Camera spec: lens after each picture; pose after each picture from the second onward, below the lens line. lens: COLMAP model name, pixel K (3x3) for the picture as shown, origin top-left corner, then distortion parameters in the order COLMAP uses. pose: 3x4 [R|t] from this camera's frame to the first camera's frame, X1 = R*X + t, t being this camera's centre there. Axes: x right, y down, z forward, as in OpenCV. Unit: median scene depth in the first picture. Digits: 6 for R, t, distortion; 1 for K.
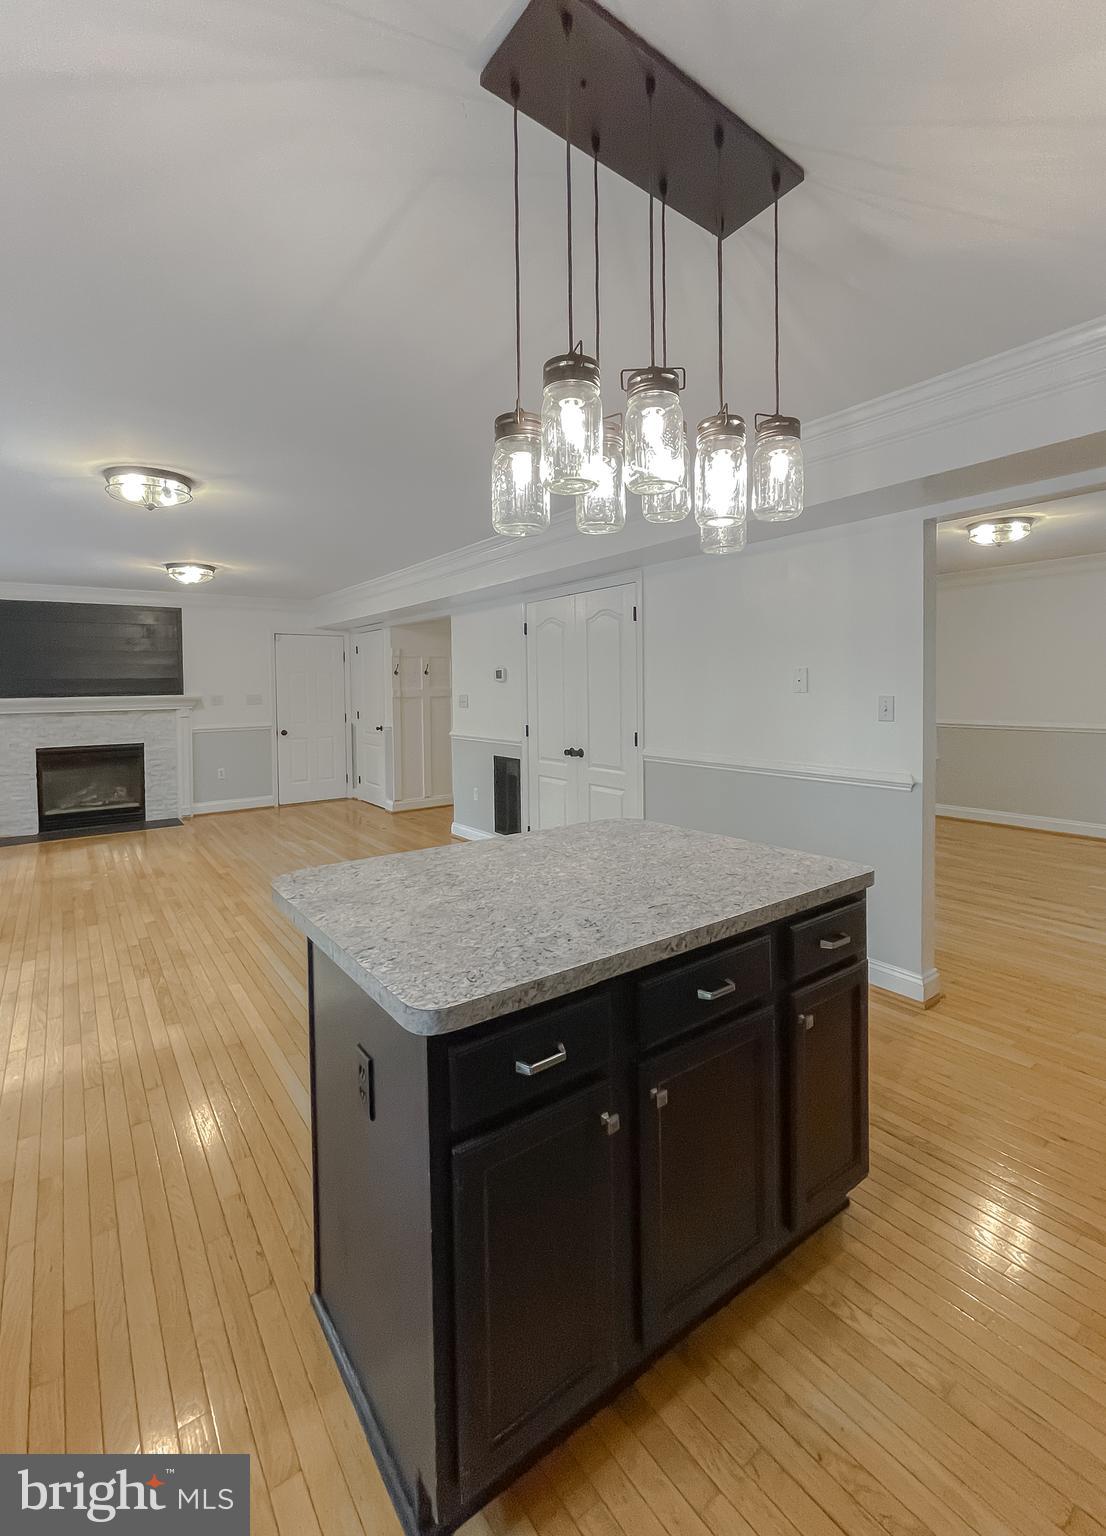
lens RADIAL K [[670.4, 0, 544.9], [0, 670.4, 702.2], [0, 0, 1]] dist [0.000759, 0.000845]
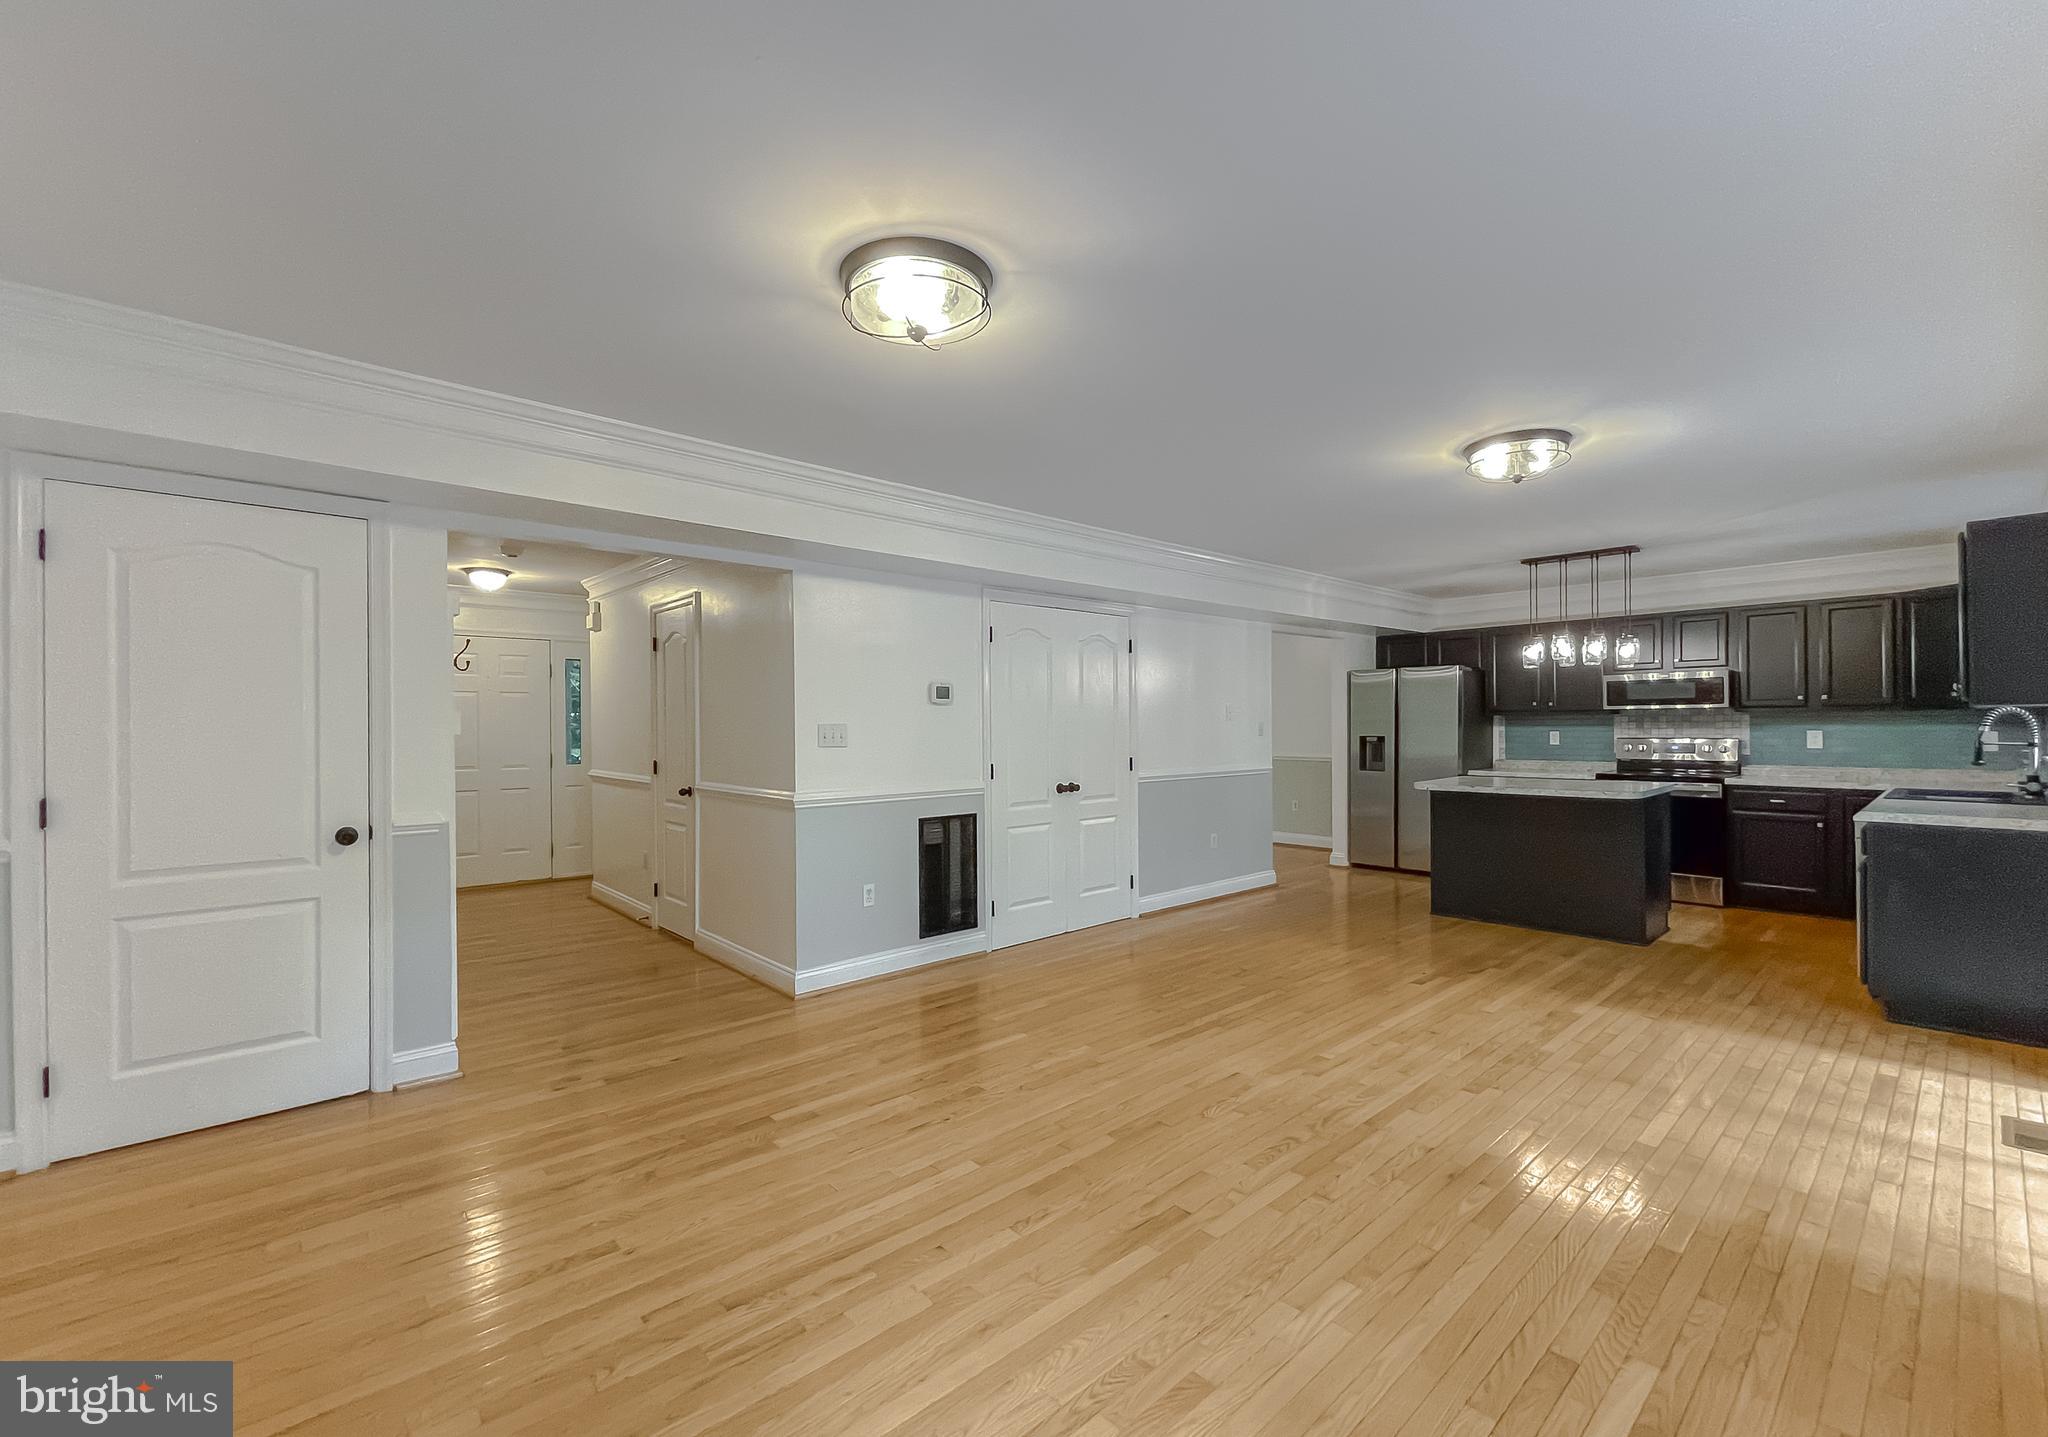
lens RADIAL K [[857.9, 0, 1024.0], [0, 857.9, 718.5], [0, 0, 1]] dist [0.006585, -0.000517]
pose [[-0.106845, 0.023163, 0.994006, -1.321892], [0.031225, 0.999314, -0.019930, 0.005815], [-0.993785, 0.028909, -0.107495, 1.448271]]
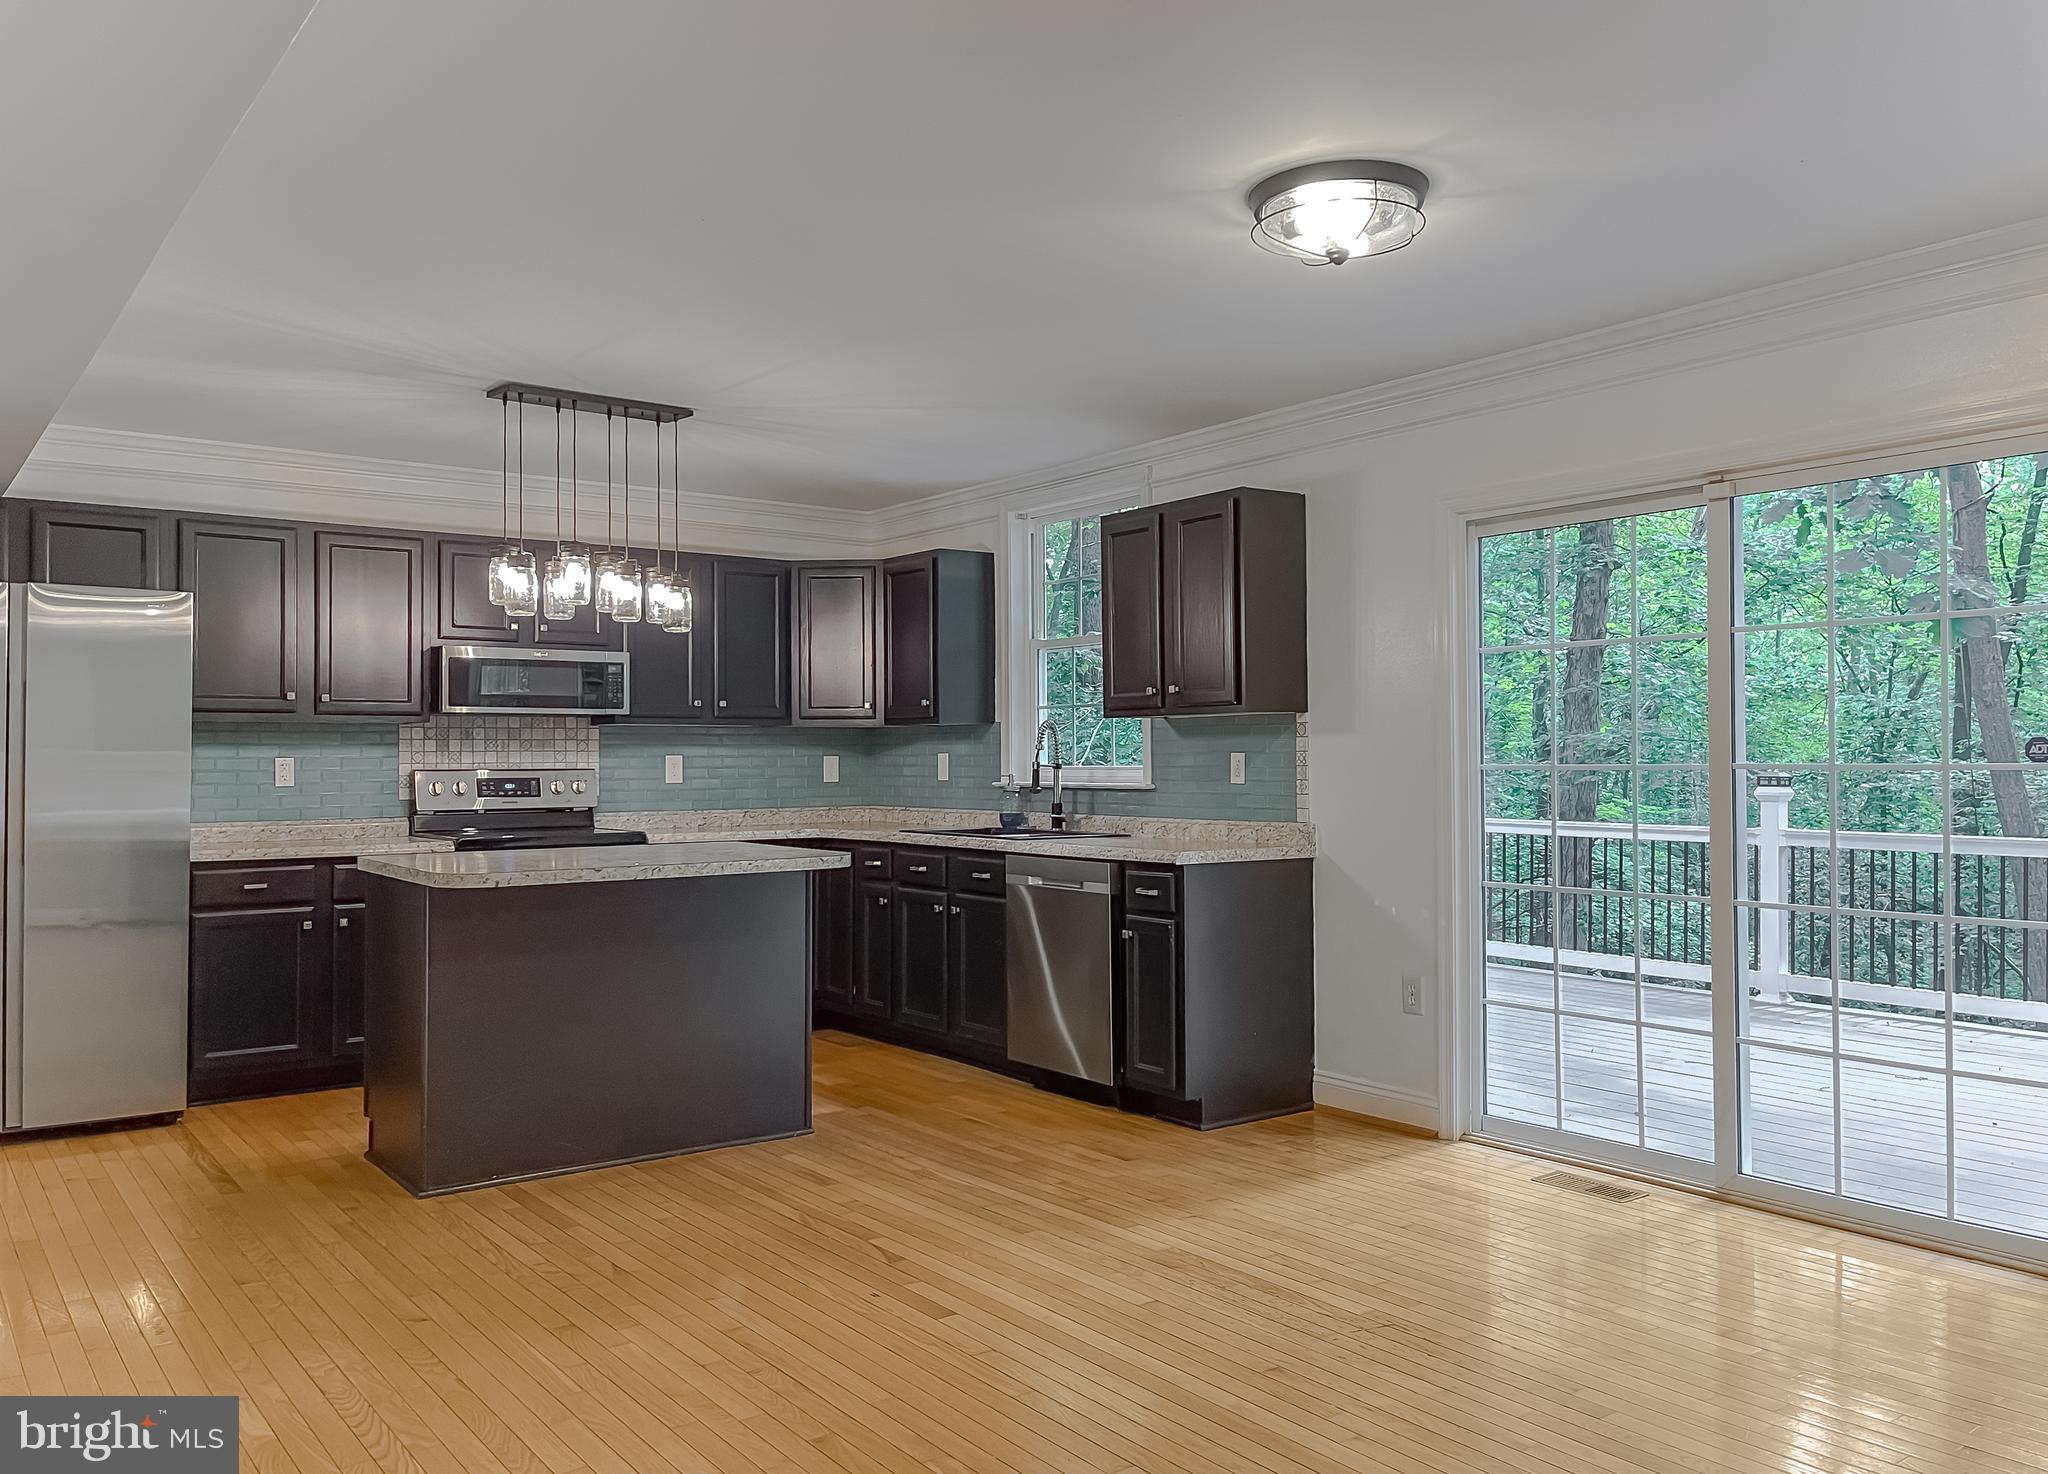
lens RADIAL K [[1592.9, 0, 1024.0], [0, 1592.9, 737.0], [0, 0, 1]] dist [0.031107, 0.000063]
pose [[-0.999821, 0.018658, -0.003183, -0.312325], [0.018629, 0.999787, 0.008840, 0.010933], [0.003348, 0.008779, -0.999956, 1.726523]]
